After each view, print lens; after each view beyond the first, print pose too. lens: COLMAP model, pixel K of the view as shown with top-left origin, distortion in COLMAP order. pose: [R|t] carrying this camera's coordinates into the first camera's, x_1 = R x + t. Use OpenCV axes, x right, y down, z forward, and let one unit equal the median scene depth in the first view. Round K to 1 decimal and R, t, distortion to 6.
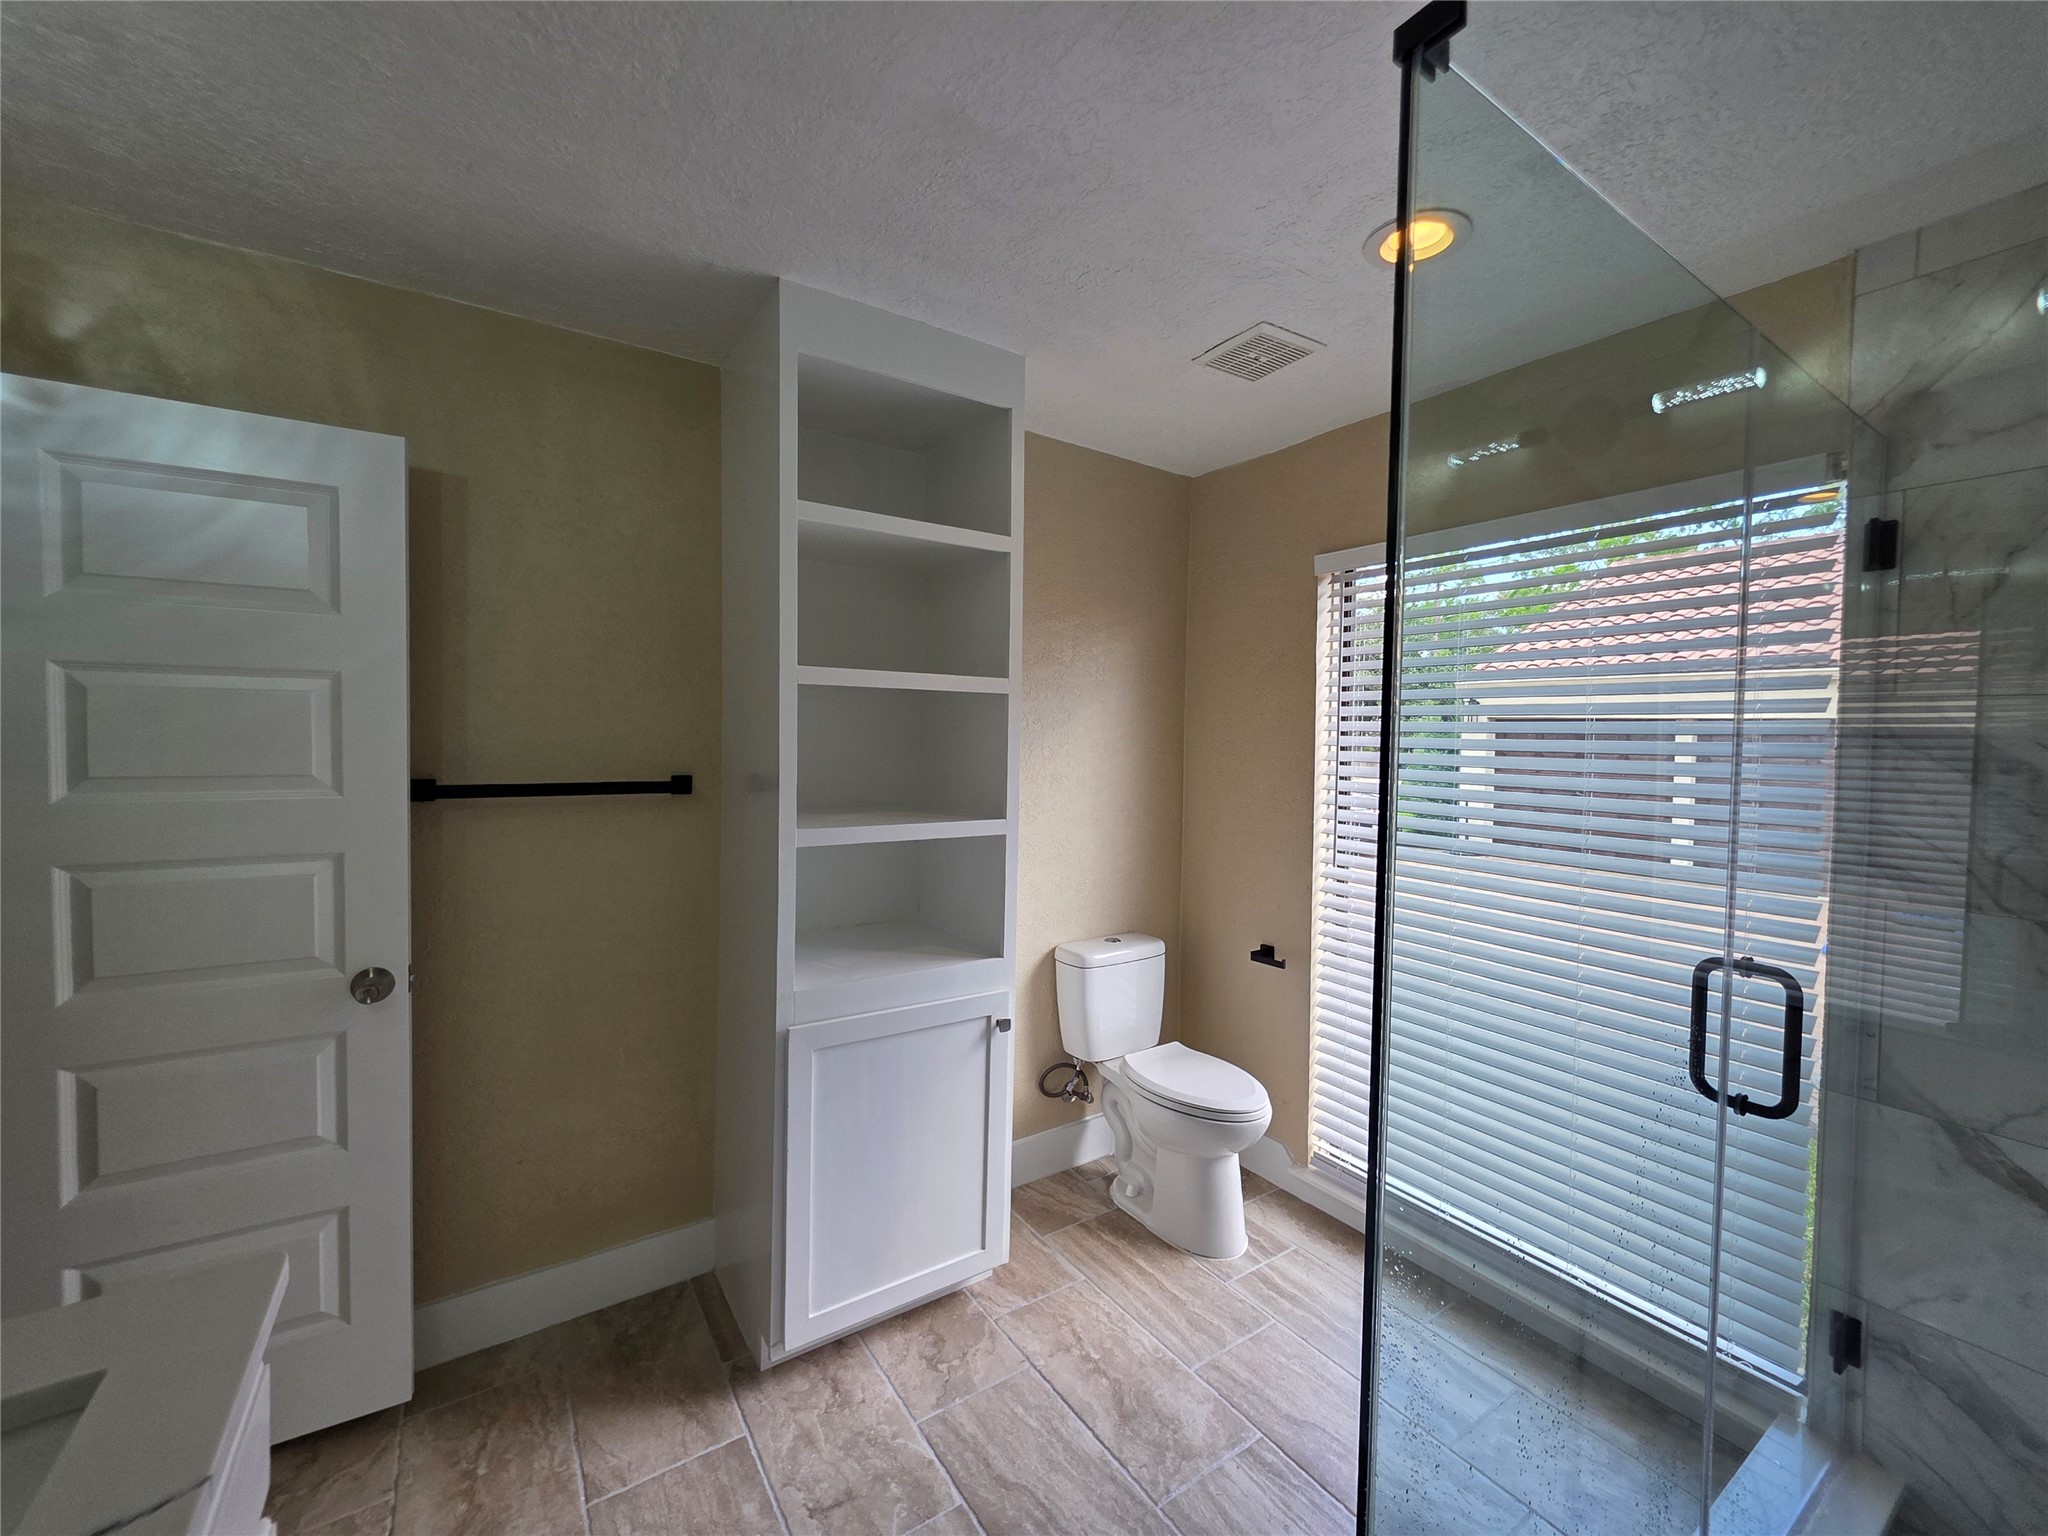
lens RADIAL K [[818.0, 0, 1024.2], [0, 818.0, 764.7], [0, 0, 1]] dist [0.002715, -0.000061]
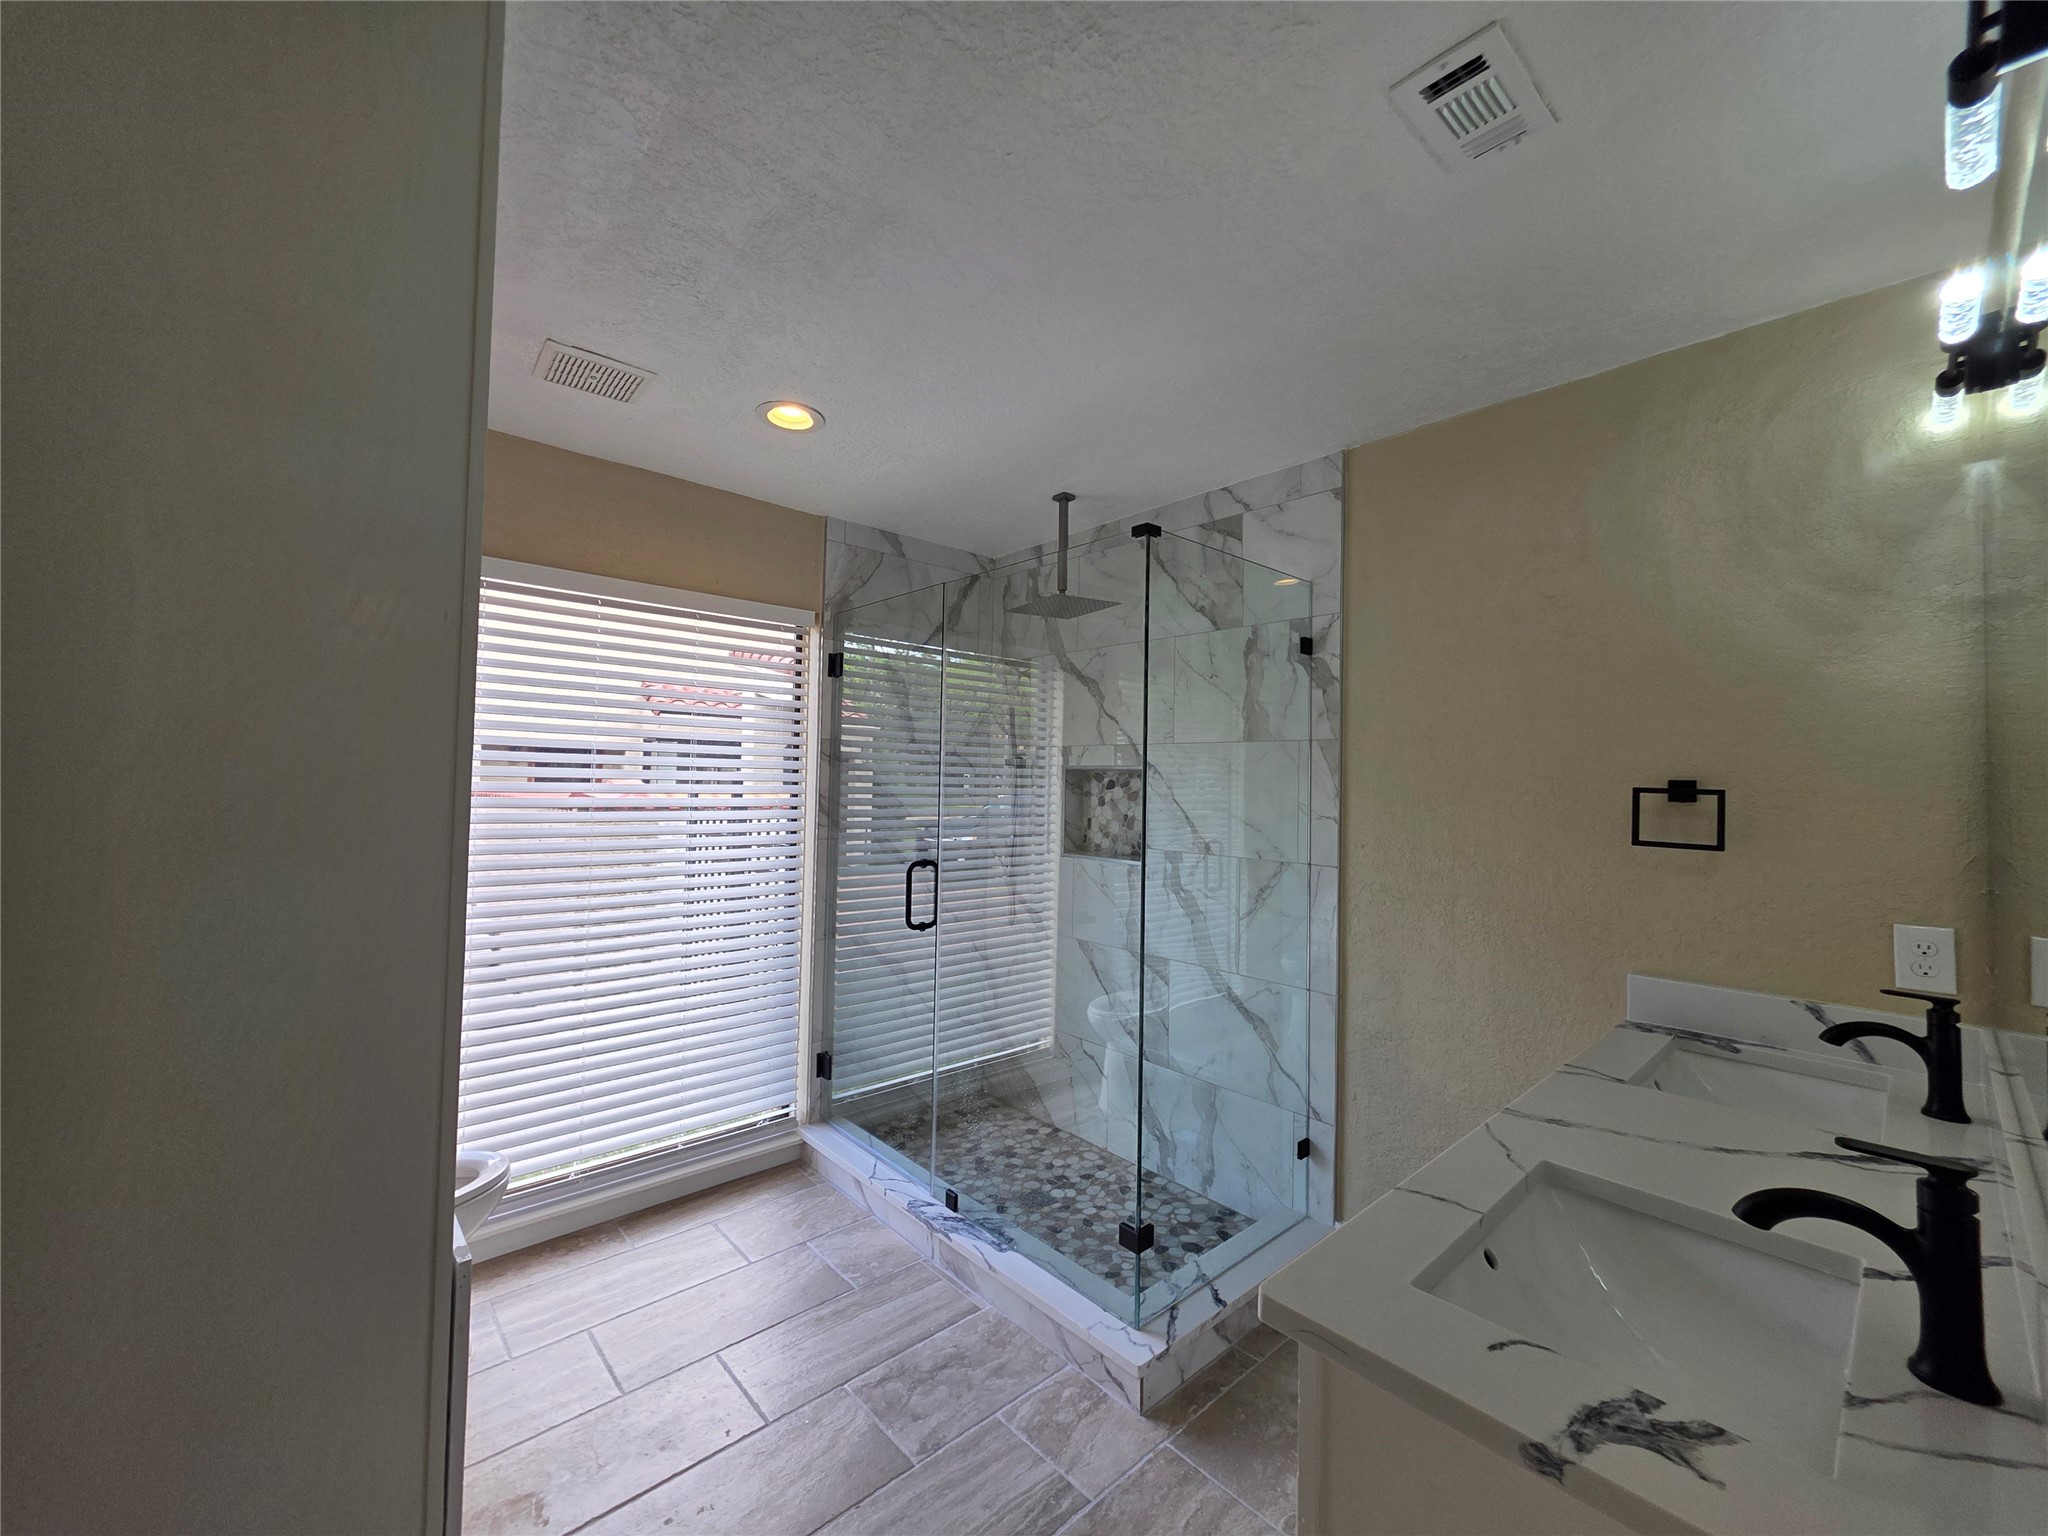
lens RADIAL K [[818.0, 0, 1024.6], [0, 818.0, 762.0], [0, 0, 1]] dist [0.002715, -0.000061]
pose [[-0.179540, 0.007375, 0.983723, -1.283819], [0.013351, 0.999898, -0.005060, -0.012133], [-0.983660, 0.012225, -0.179620, 1.067726]]
